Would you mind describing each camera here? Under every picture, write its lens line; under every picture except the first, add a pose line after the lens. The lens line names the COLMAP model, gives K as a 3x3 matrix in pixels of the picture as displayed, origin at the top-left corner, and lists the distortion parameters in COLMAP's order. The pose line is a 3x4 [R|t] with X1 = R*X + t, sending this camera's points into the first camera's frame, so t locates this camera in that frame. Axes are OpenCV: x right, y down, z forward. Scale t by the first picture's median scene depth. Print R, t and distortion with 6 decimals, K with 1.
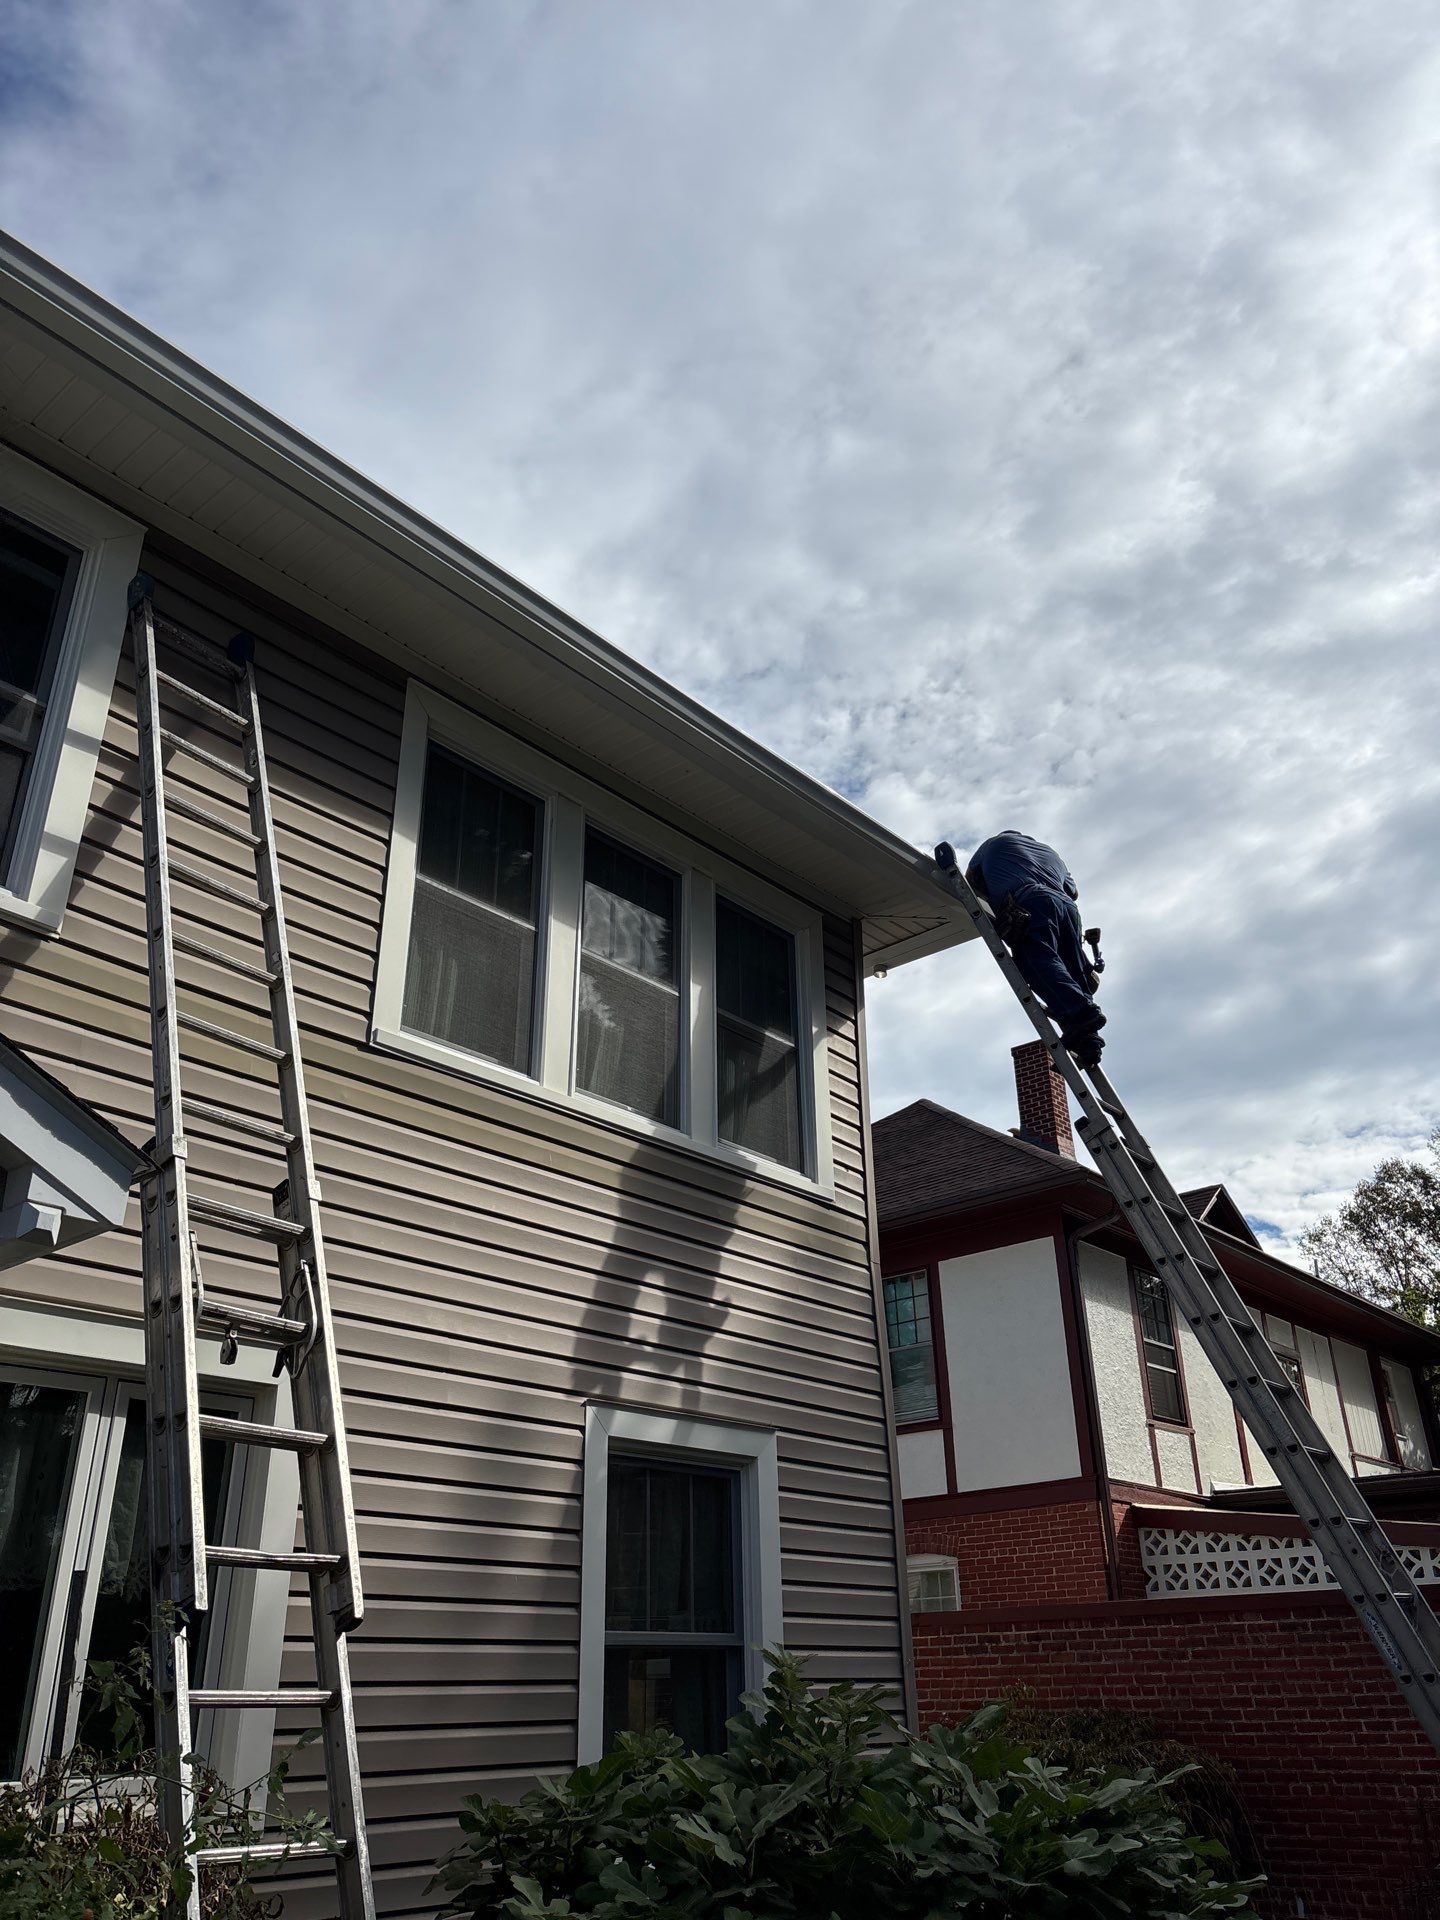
lens RADIAL K [[1447.1, 0, 720.1], [0, 1447.1, 969.9], [0, 0, 1]] dist [0.044898, -0.050249]
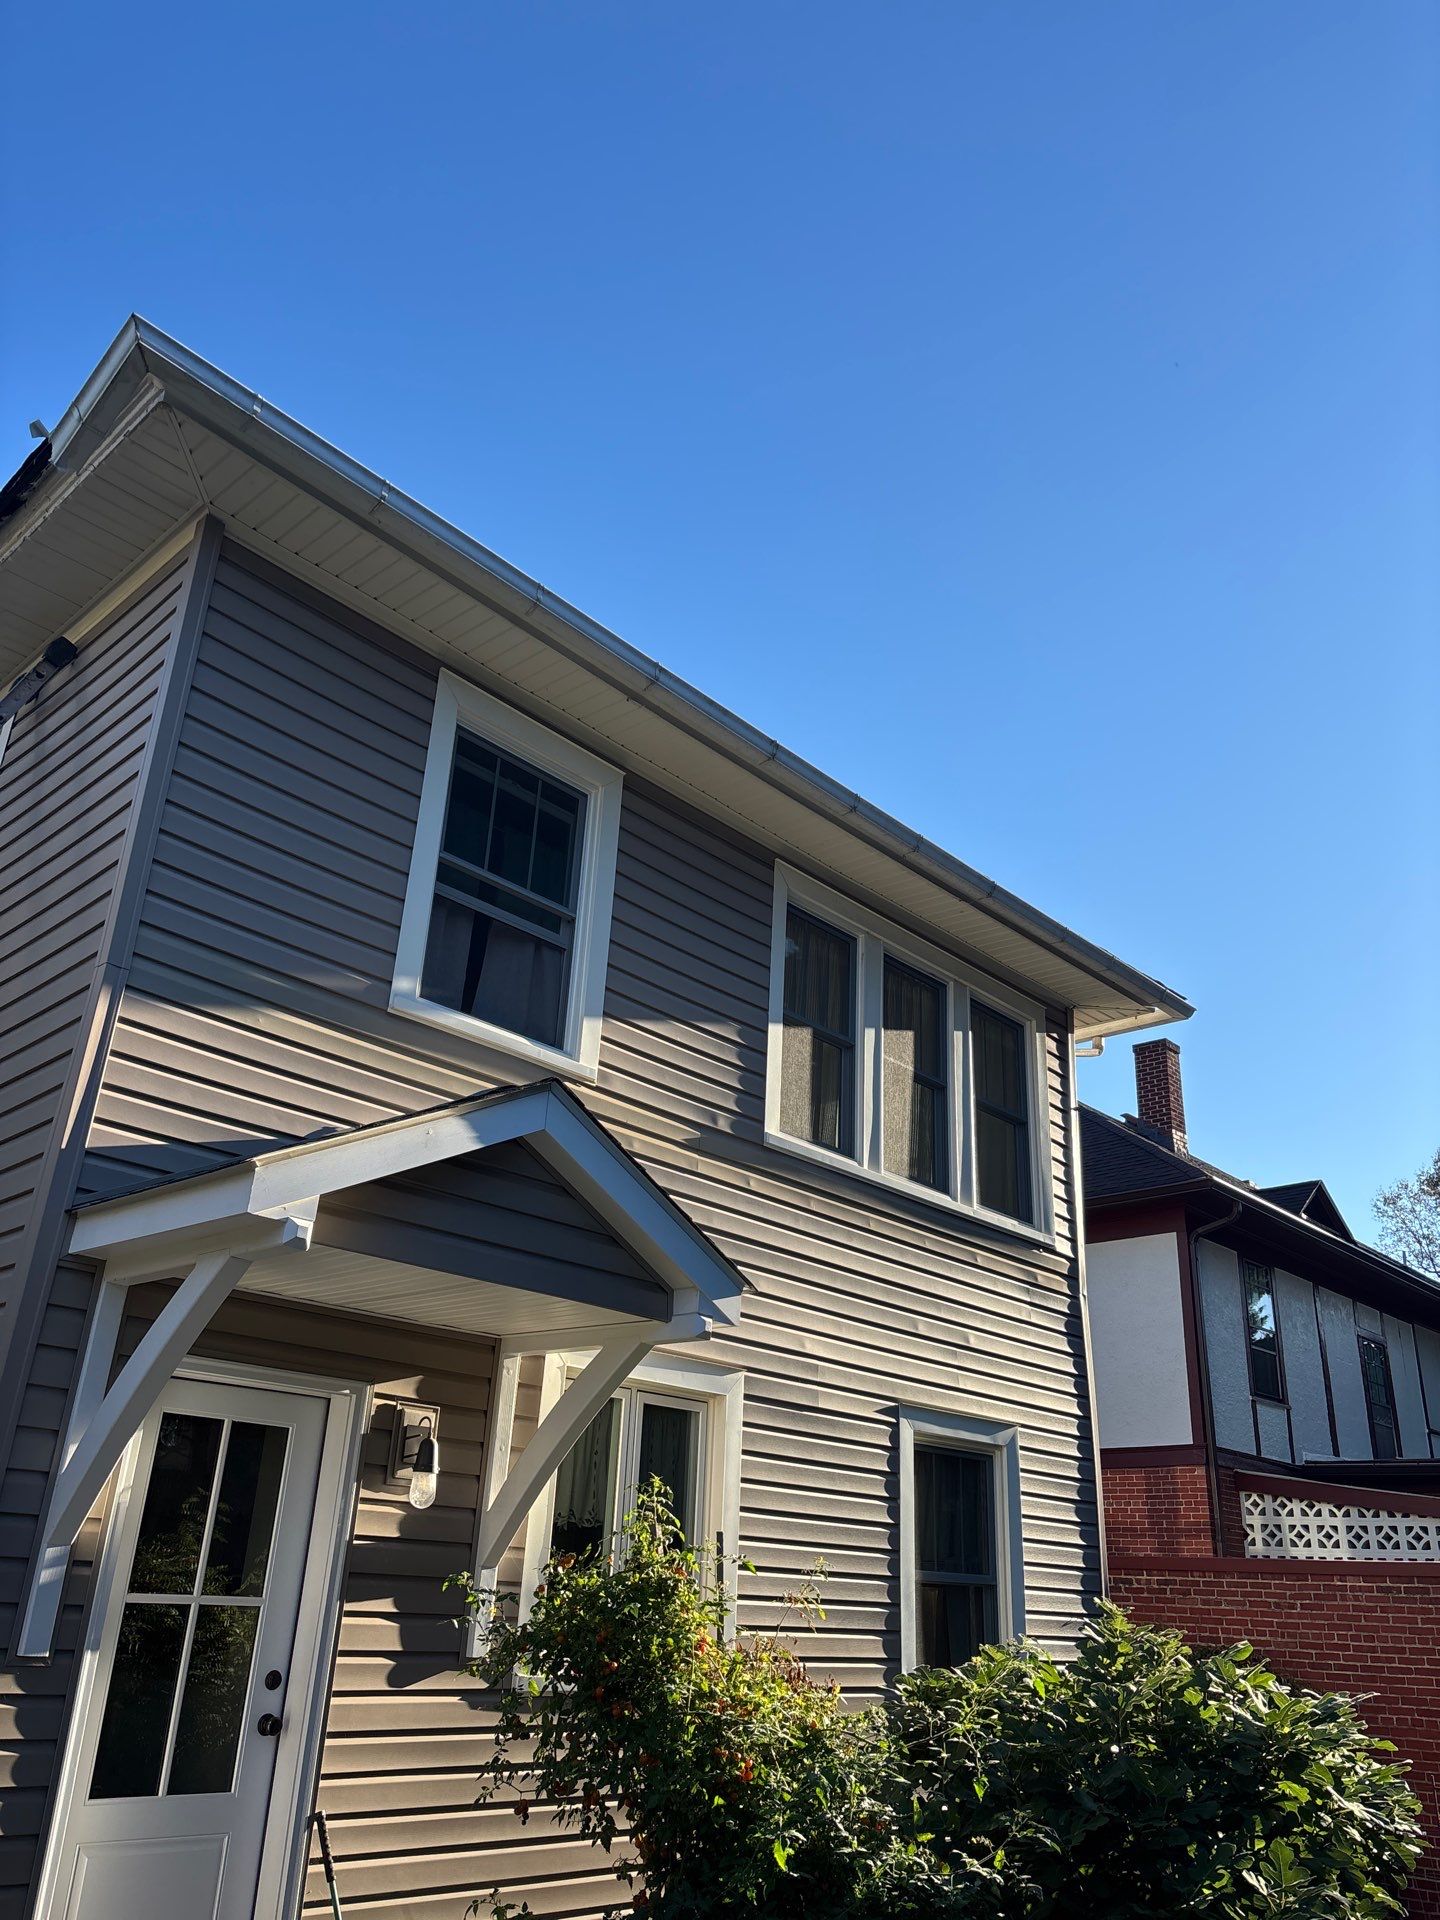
lens RADIAL K [[1447.1, 0, 722.0], [0, 1447.1, 958.4], [0, 0, 1]] dist [0.044898, -0.050249]
pose [[0.997909, 0.045070, -0.046338, -0.144253], [-0.042798, 0.997886, 0.048905, -0.124231], [0.048444, -0.046819, 0.997728, -0.242963]]
